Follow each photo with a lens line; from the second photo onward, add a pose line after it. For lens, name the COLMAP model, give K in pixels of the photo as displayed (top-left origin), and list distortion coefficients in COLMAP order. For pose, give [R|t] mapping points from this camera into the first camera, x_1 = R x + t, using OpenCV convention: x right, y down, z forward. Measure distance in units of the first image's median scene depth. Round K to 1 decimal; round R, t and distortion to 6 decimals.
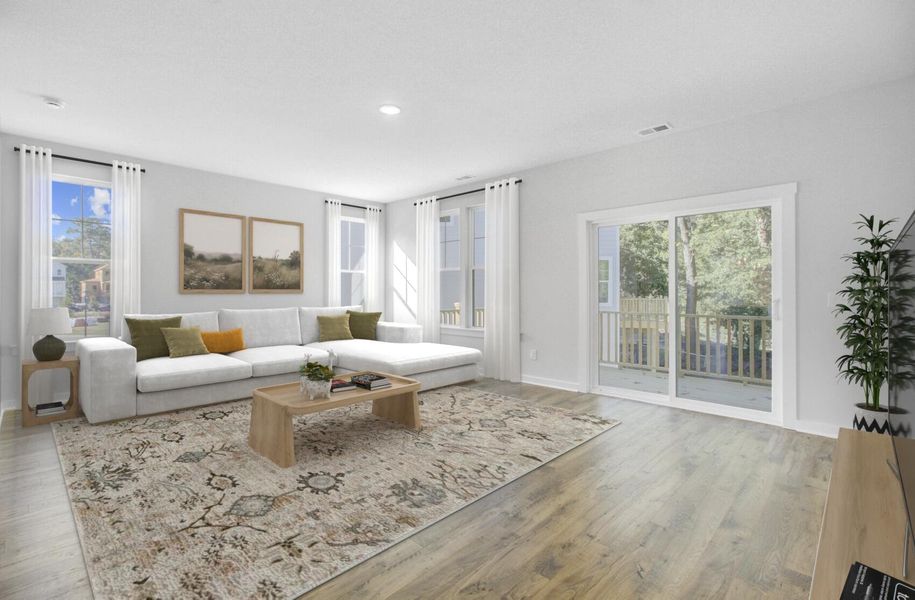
lens RADIAL K [[417.4, 0, 450.2], [0, 417.4, 288.2], [0, 0, 1]] dist [-0.000686, 0.000269]
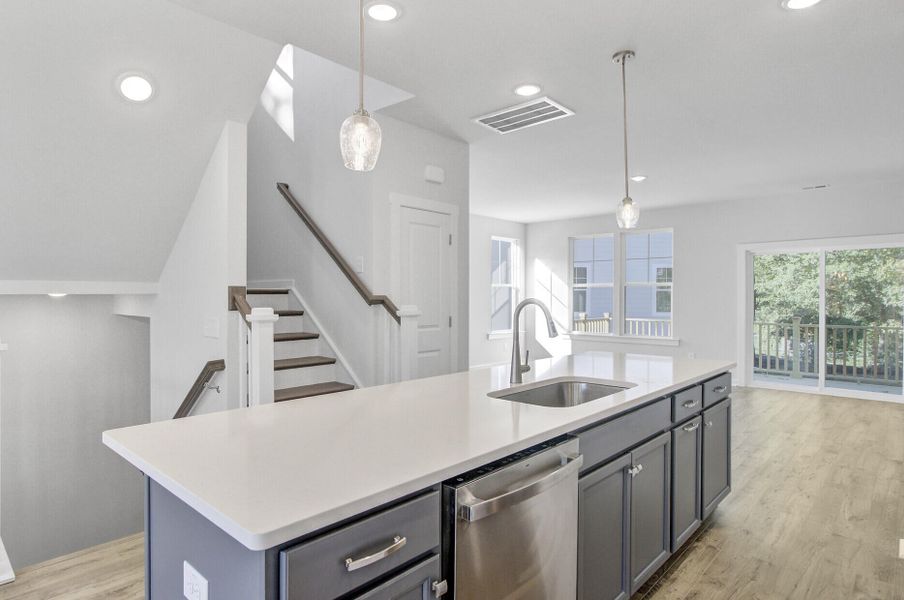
lens RADIAL K [[491.3, 0, 452.0], [0, 491.3, 300.0], [0, 0, 1]] dist [0.000183, 0.000035]
pose [[0.999877, 0.005514, 0.014694, -0.443654], [-0.005757, 0.999846, 0.016550, -0.024551], [-0.014601, -0.016633, 0.999755, -0.359745]]
